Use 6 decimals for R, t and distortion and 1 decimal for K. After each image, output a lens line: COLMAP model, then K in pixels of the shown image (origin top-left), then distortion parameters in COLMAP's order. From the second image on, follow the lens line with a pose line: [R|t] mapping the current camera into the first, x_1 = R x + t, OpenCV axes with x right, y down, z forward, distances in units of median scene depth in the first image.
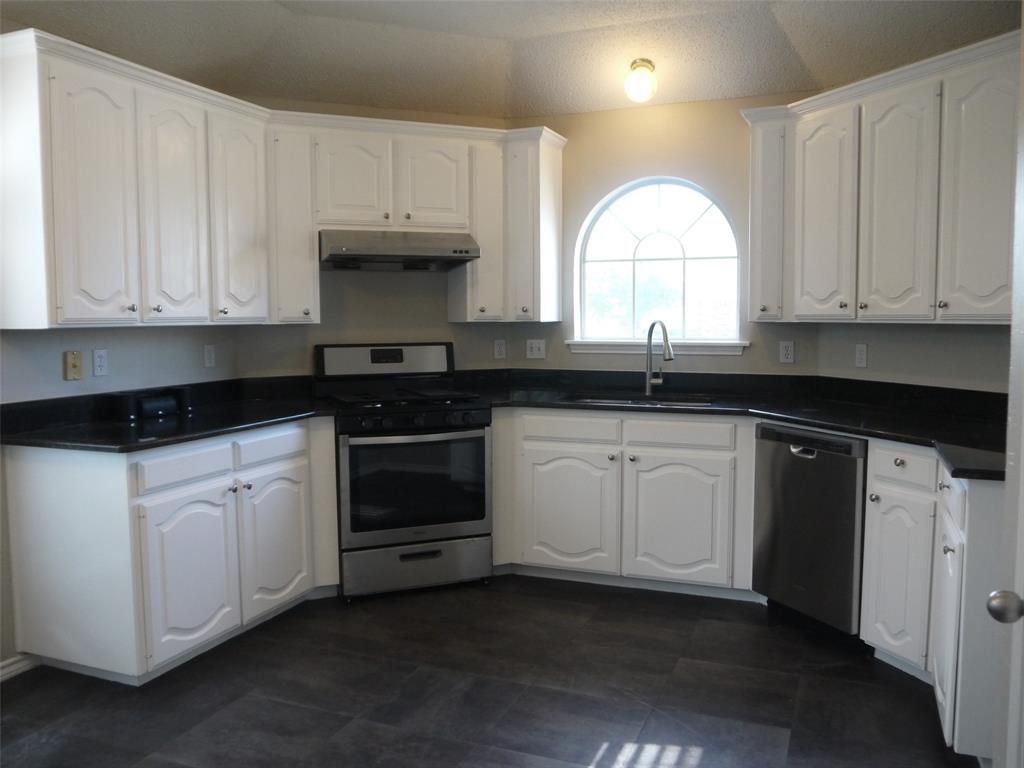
lens RADIAL K [[847.0, 0, 513.9], [0, 847.0, 385.0], [0, 0, 1]] dist [-0.039505, 0.022568]
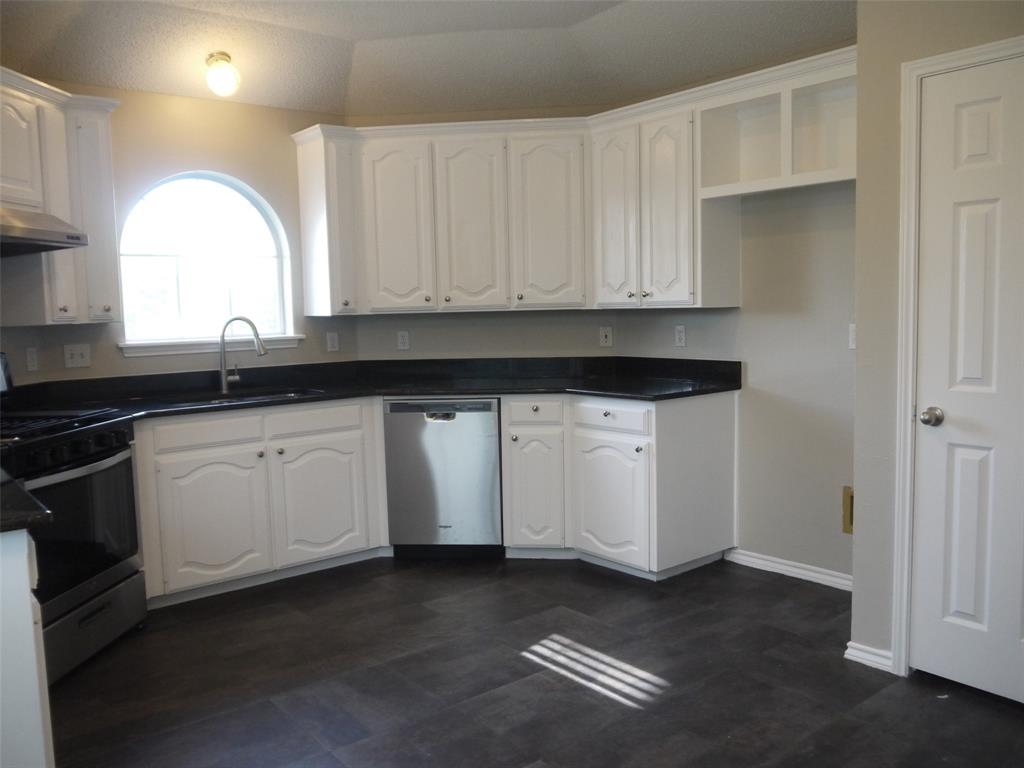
lens RADIAL K [[847.0, 0, 514.3], [0, 847.0, 384.2], [0, 0, 1]] dist [-0.039505, 0.022568]
pose [[0.483344, -0.090959, 0.870692, -0.586248], [0.094823, 0.994176, 0.051220, -0.018489], [-0.870280, 0.057805, 0.489154, 0.247027]]
